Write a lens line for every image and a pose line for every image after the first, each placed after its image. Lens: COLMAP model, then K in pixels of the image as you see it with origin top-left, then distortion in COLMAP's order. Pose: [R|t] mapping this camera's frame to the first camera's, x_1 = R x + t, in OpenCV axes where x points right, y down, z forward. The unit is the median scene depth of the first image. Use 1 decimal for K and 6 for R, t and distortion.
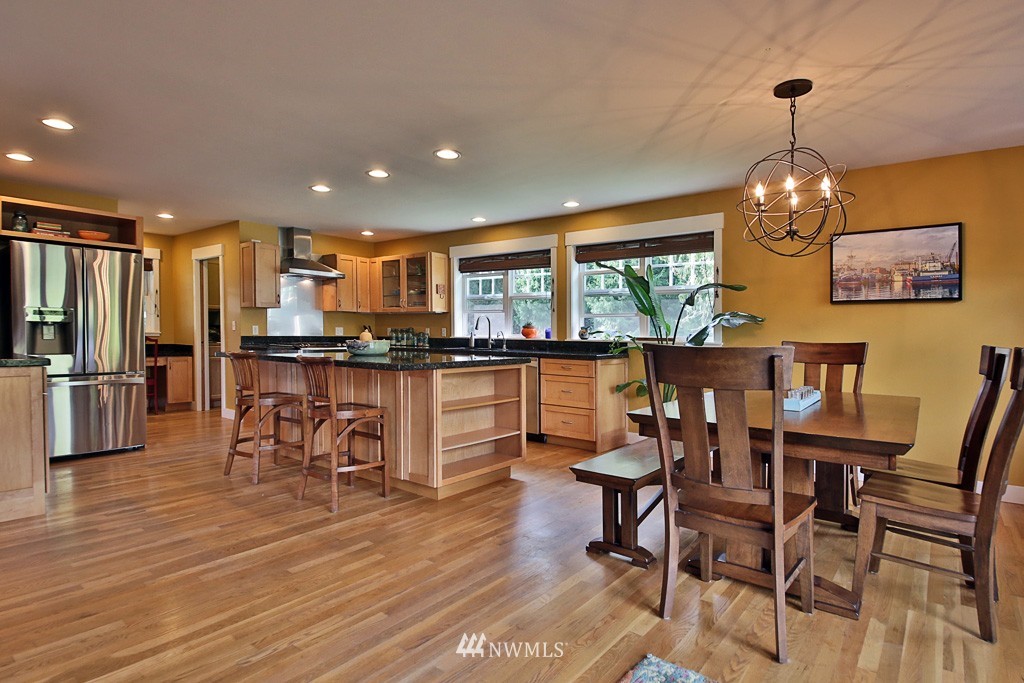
lens RADIAL K [[534.7, 0, 506.3], [0, 534.7, 342.6], [0, 0, 1]] dist [0.038701, -0.006018]
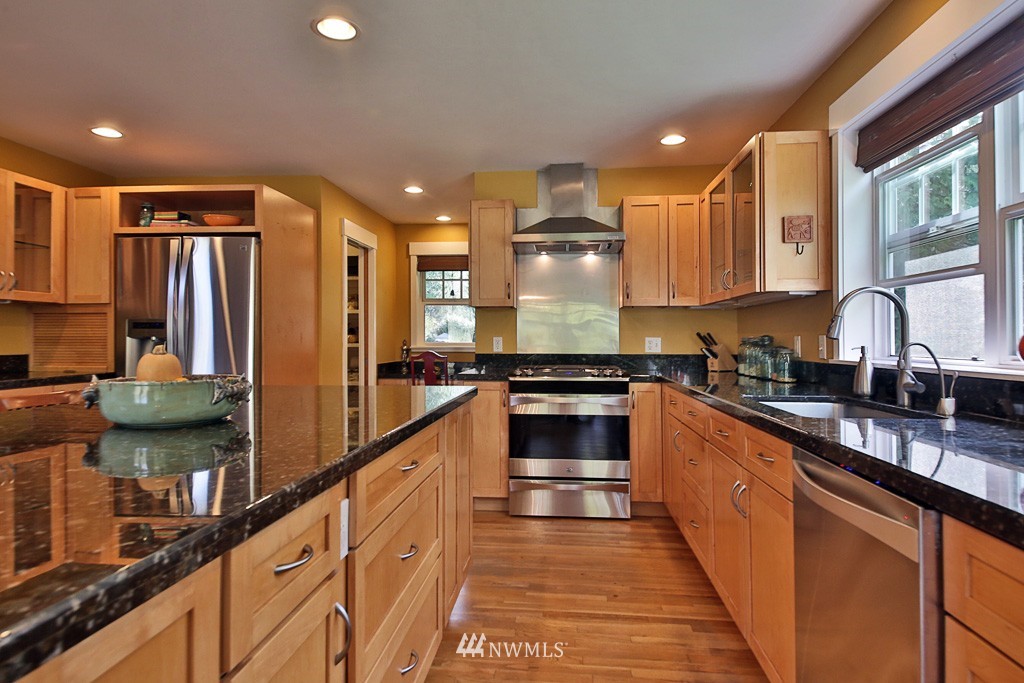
lens RADIAL K [[592.9, 0, 514.3], [0, 592.9, 343.8], [0, 0, 1]] dist [0.006254, -0.000499]
pose [[0.570658, -0.006223, -0.821164, 0.163980], [-0.010041, 0.999844, -0.014555, -0.021907], [0.821126, 0.016551, 0.570506, 1.001299]]
